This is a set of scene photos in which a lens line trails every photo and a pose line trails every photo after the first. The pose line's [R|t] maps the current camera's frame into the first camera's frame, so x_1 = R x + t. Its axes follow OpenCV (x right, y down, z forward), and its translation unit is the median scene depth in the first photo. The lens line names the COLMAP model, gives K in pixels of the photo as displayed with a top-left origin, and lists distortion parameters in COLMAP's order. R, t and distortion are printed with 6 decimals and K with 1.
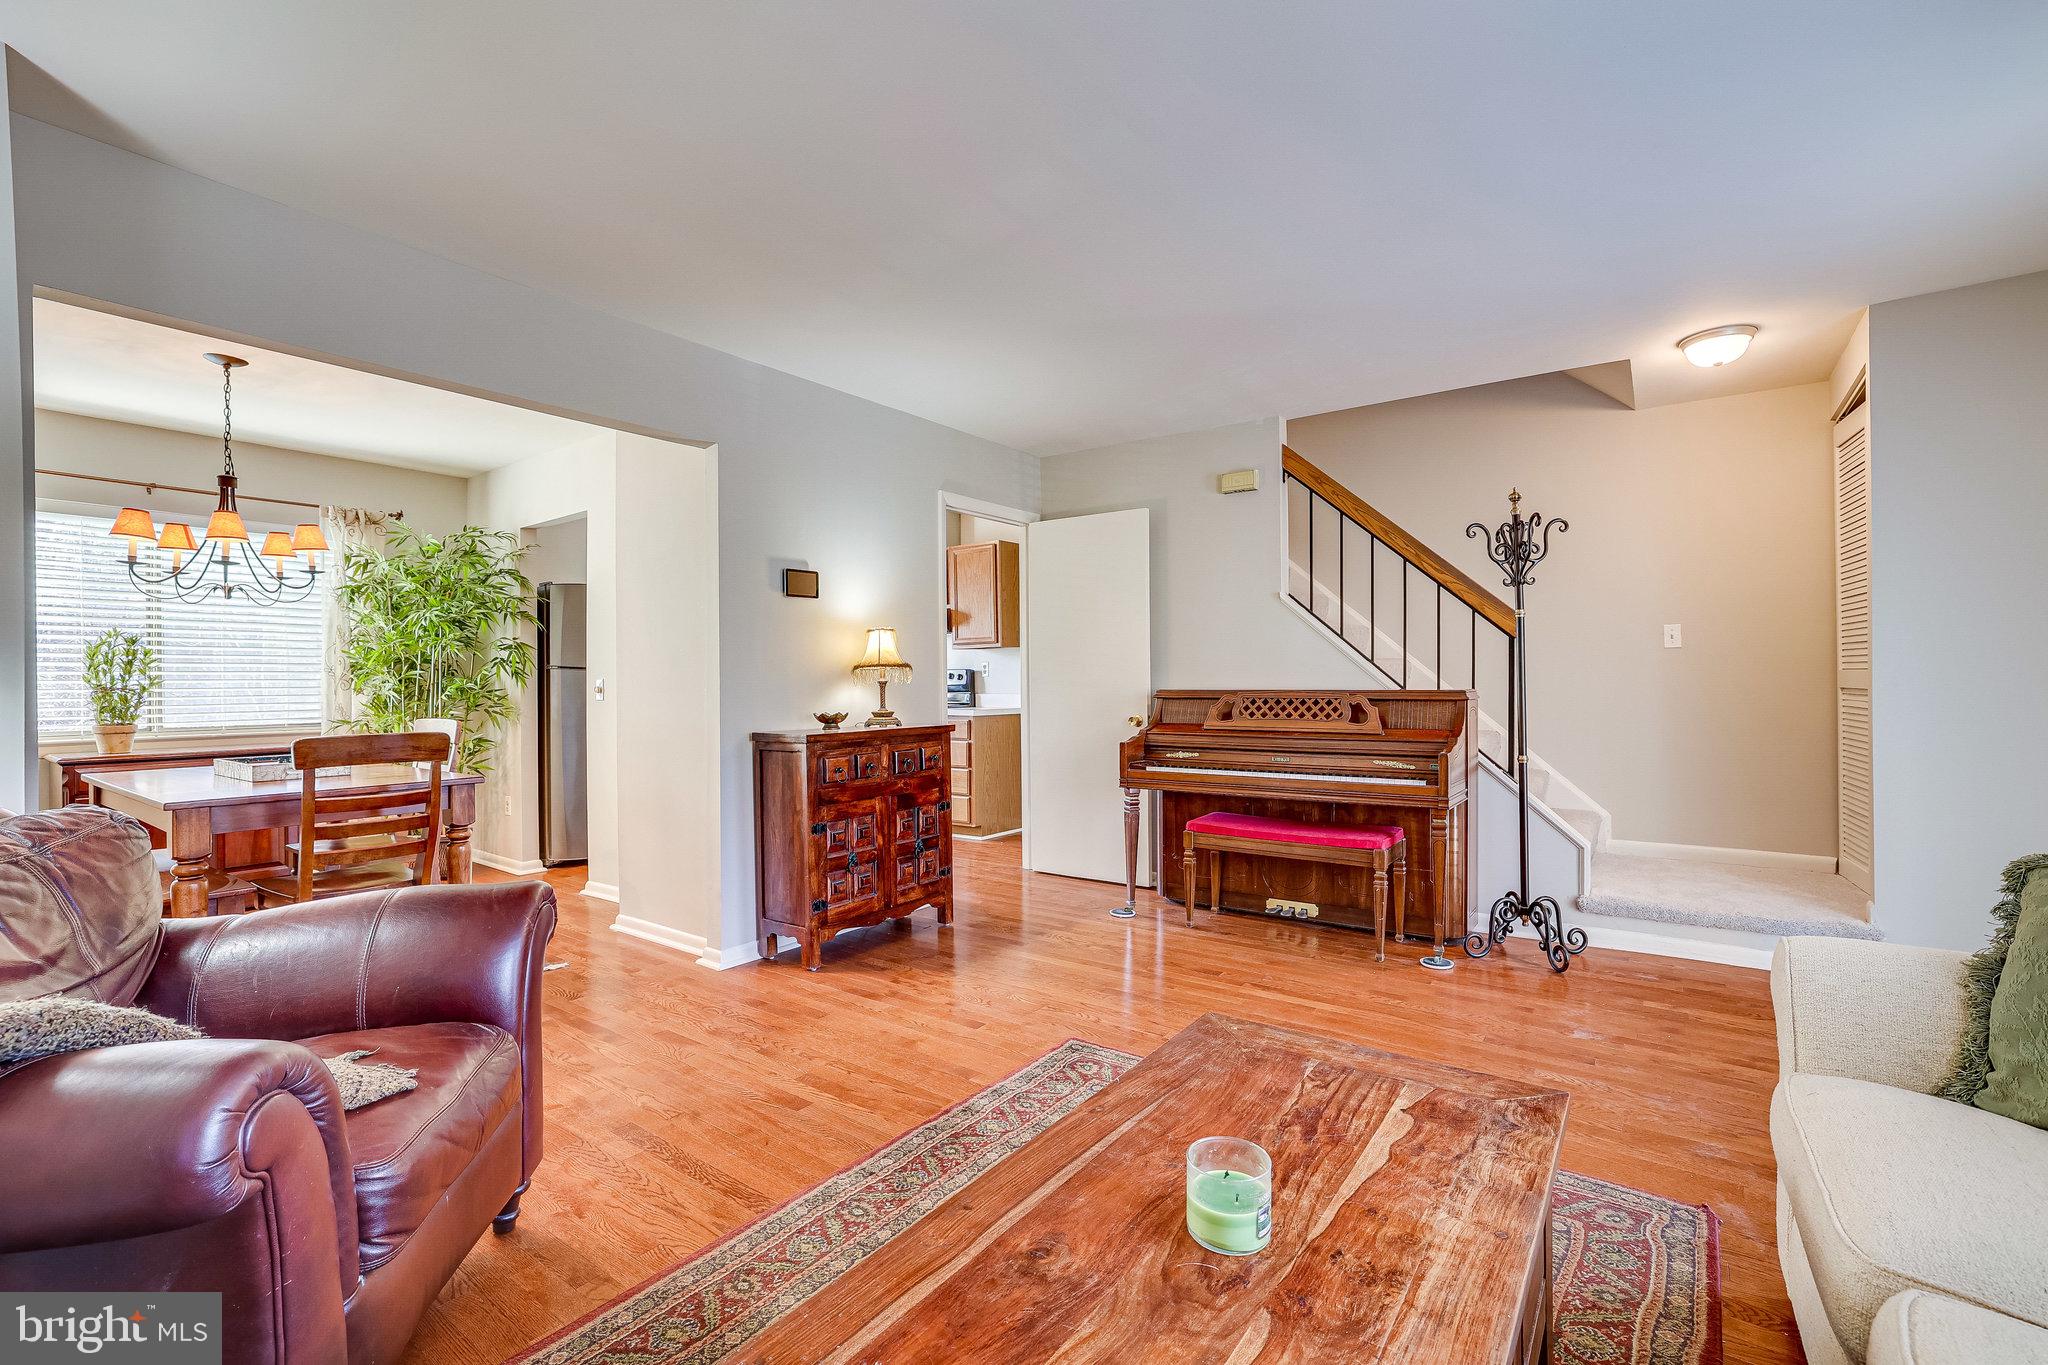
lens RADIAL K [[900.0, 0, 1030.0], [0, 900.0, 675.0], [0, 0, 1]] dist [-0.026258, 0.010694]
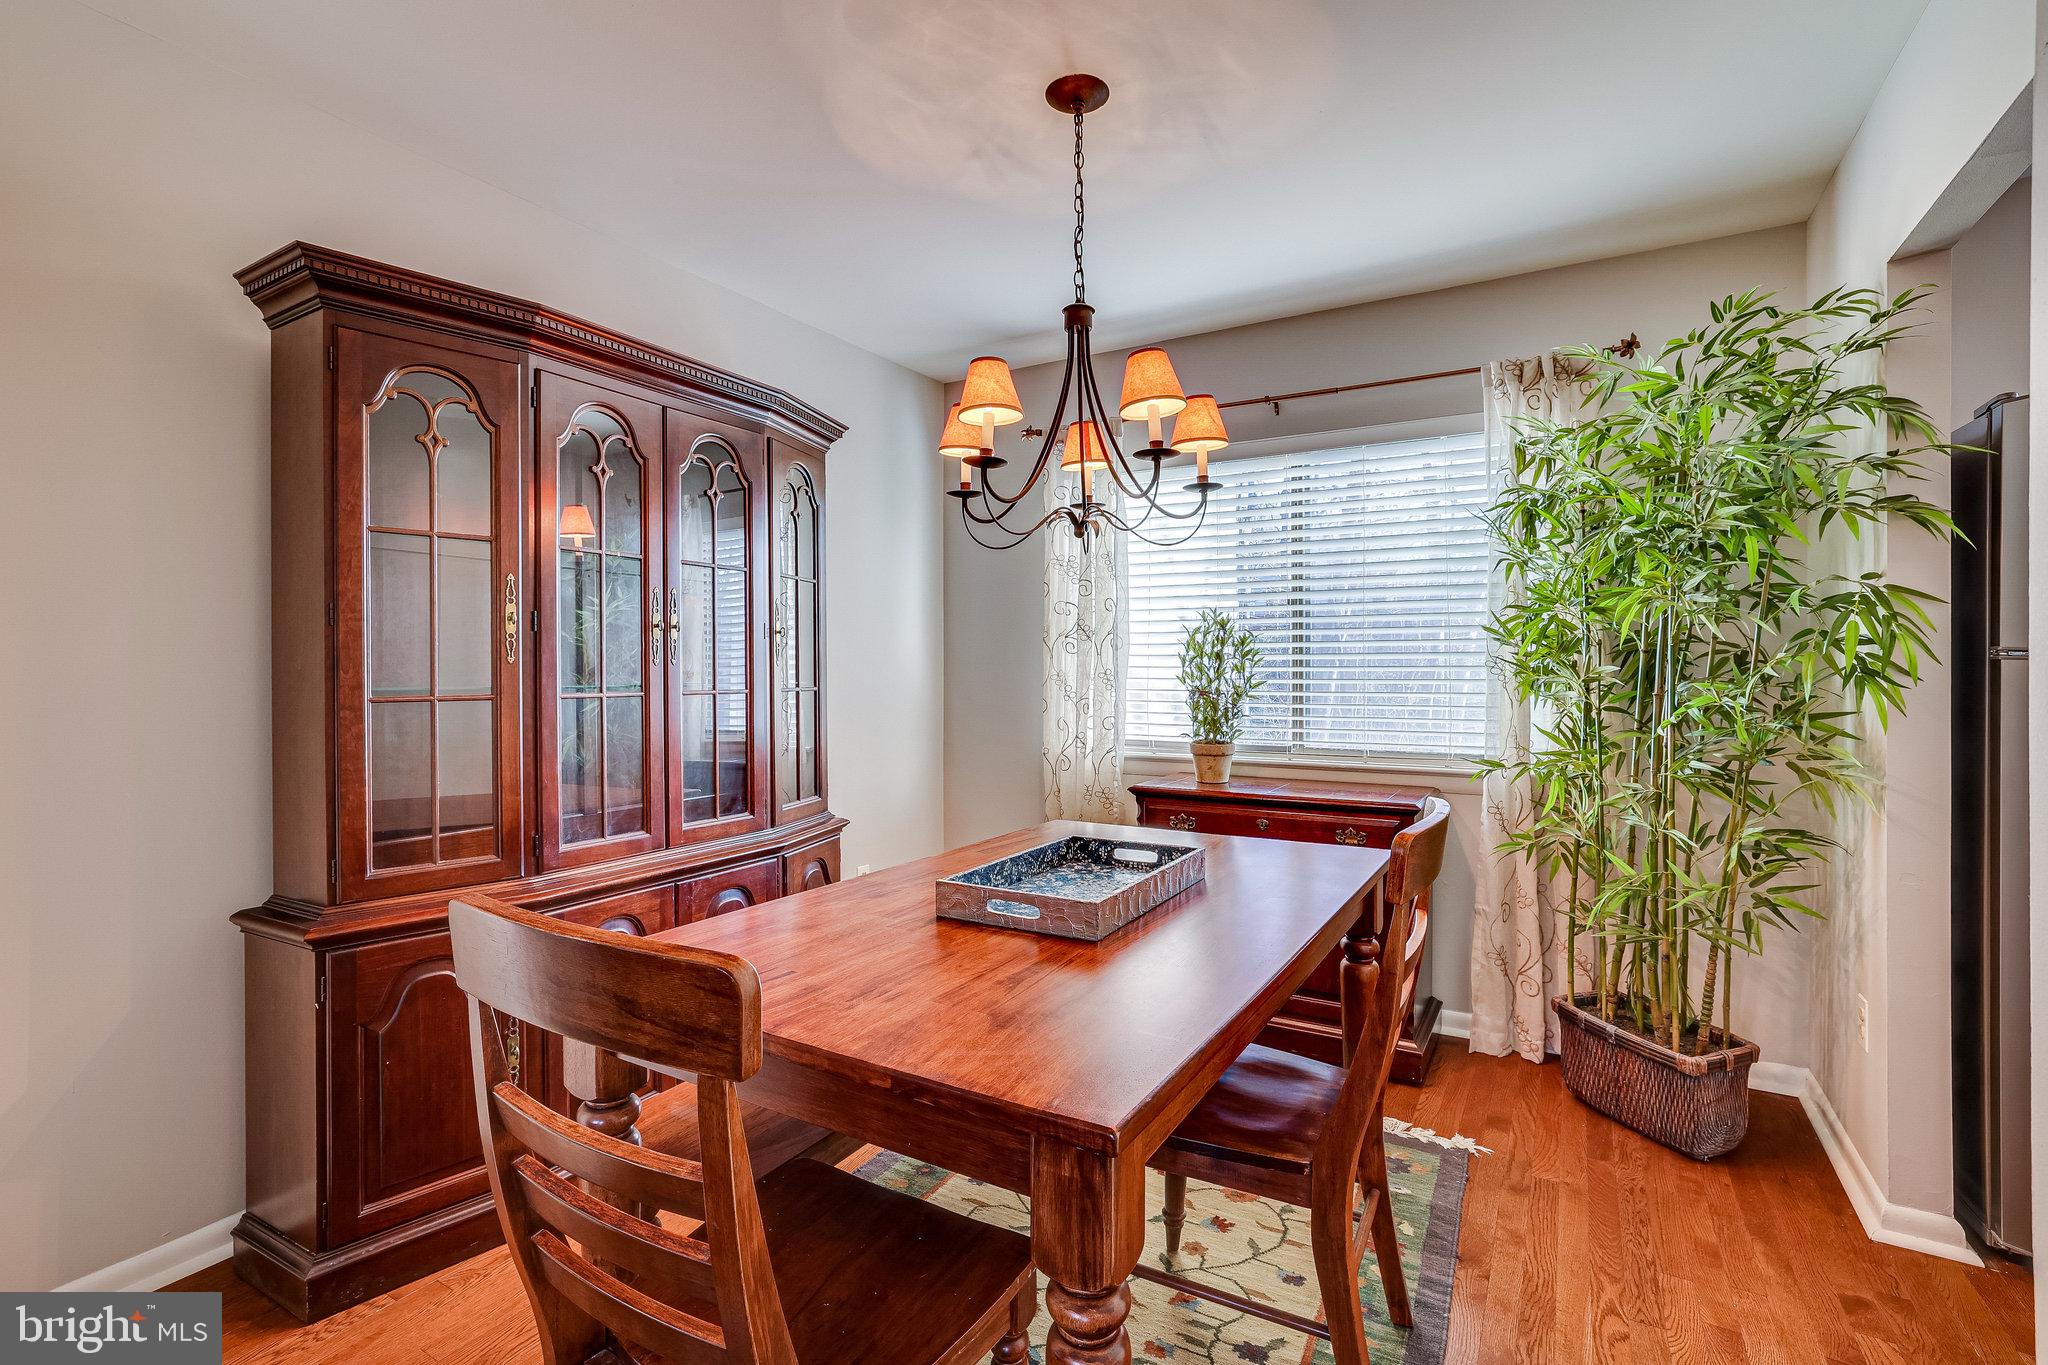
lens RADIAL K [[917.2, 0, 1019.3], [0, 917.2, 672.6], [0, 0, 1]] dist [-0.034951, 0.016014]
pose [[0.088430, 0.009741, -0.996035, -0.310883], [0.005308, 0.999933, 0.010250, -0.008968], [0.996068, -0.006194, 0.088372, 0.795549]]
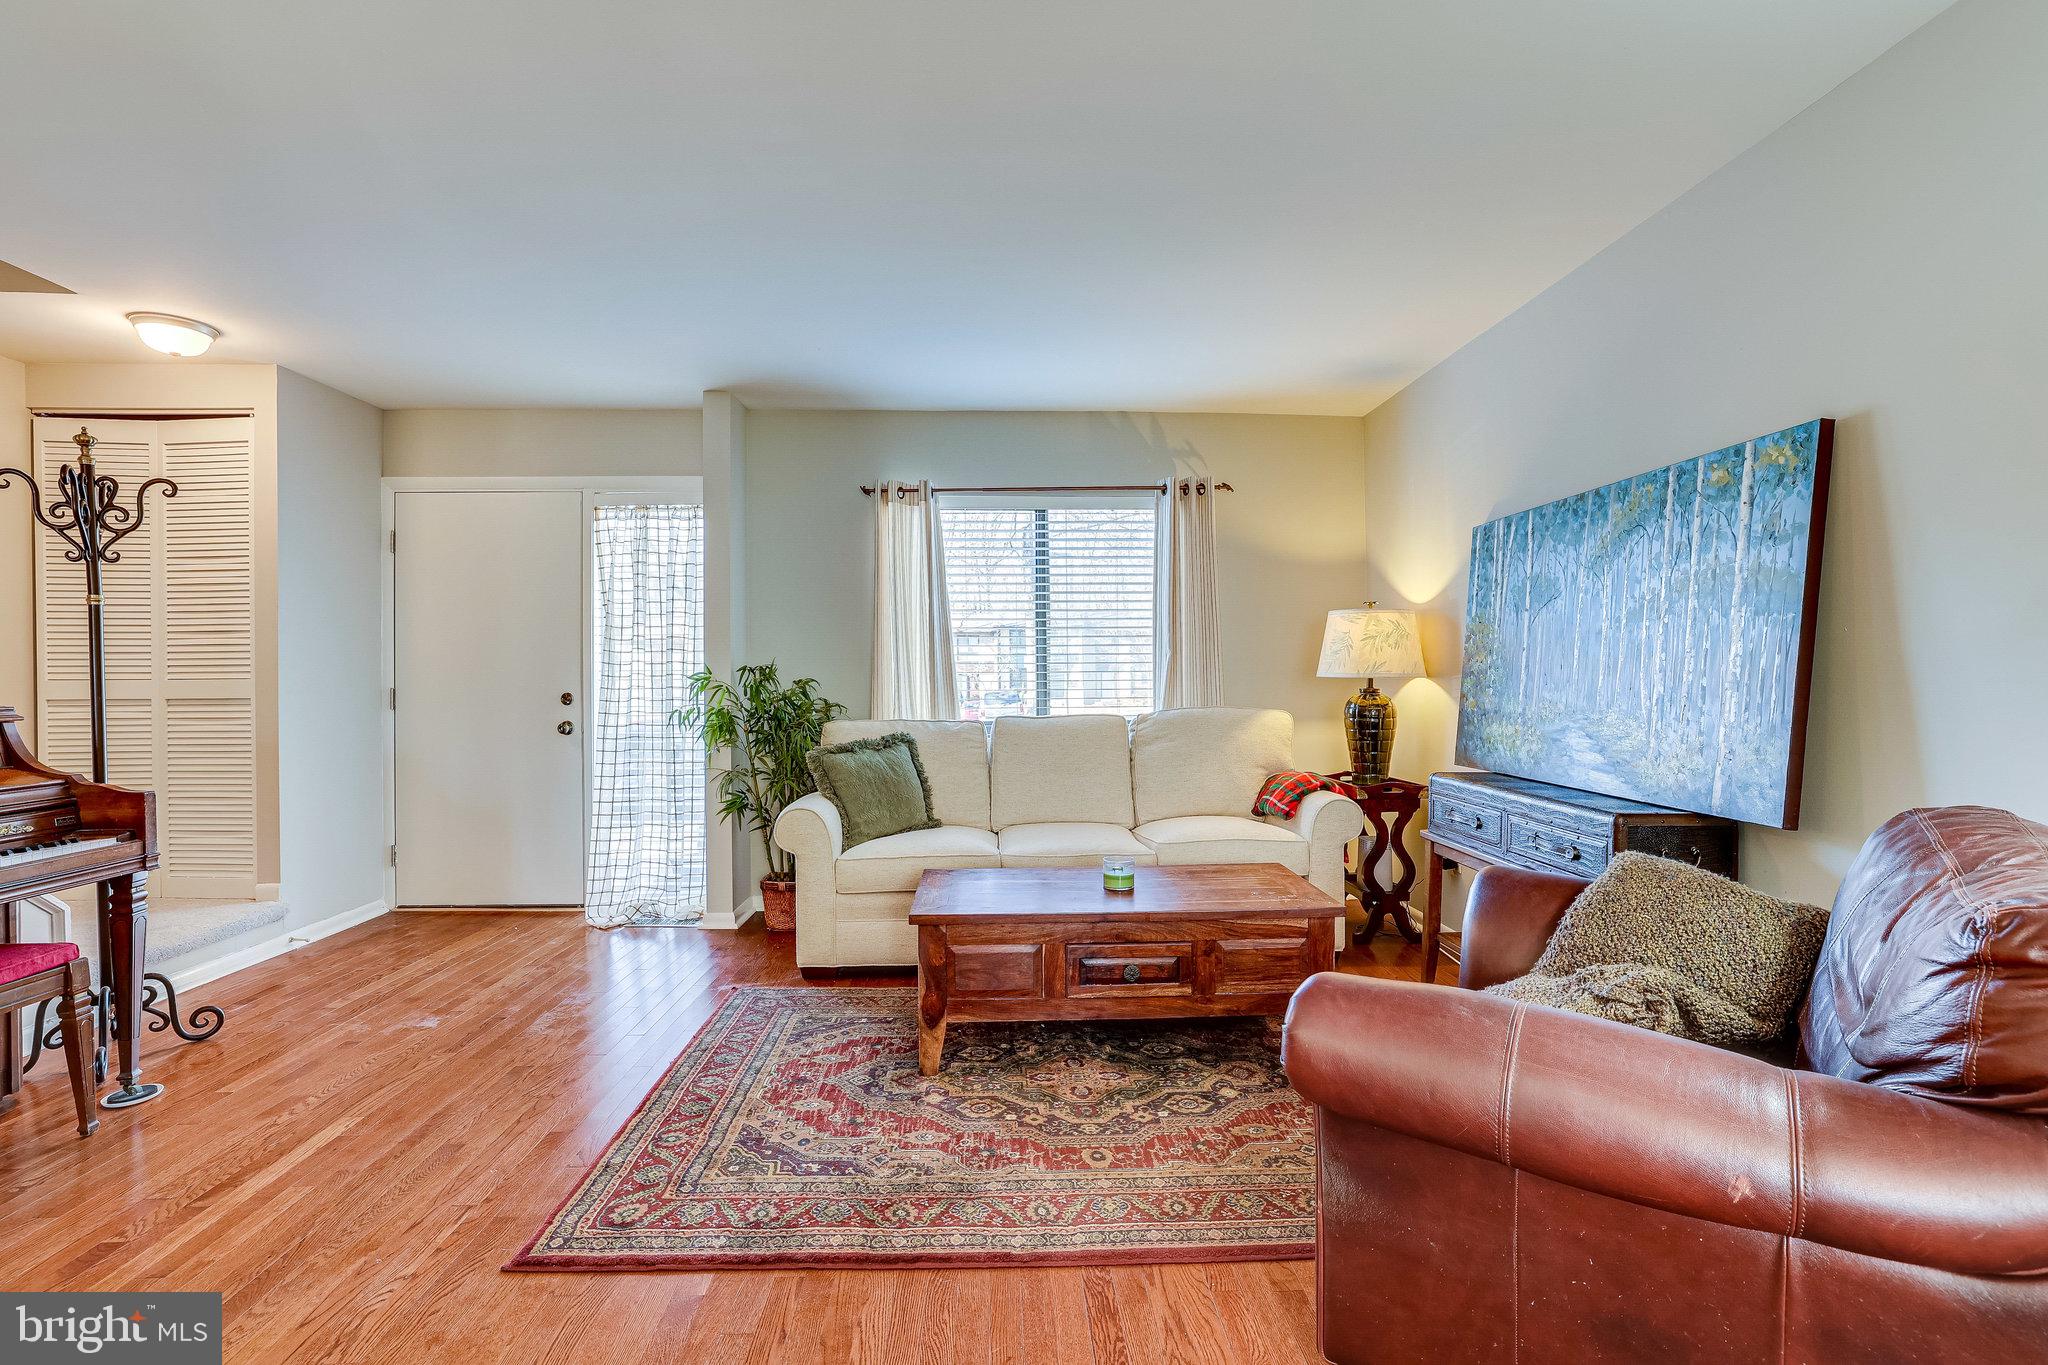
lens RADIAL K [[937.7, 0, 1019.5], [0, 937.7, 665.7], [0, 0, 1]] dist [-0.030491, 0.015923]
pose [[-0.613898, 0.021521, 0.789092, -0.458571], [0.009370, 0.999757, -0.019976, 0.006408], [-0.789329, -0.004870, -0.613951, 0.754213]]
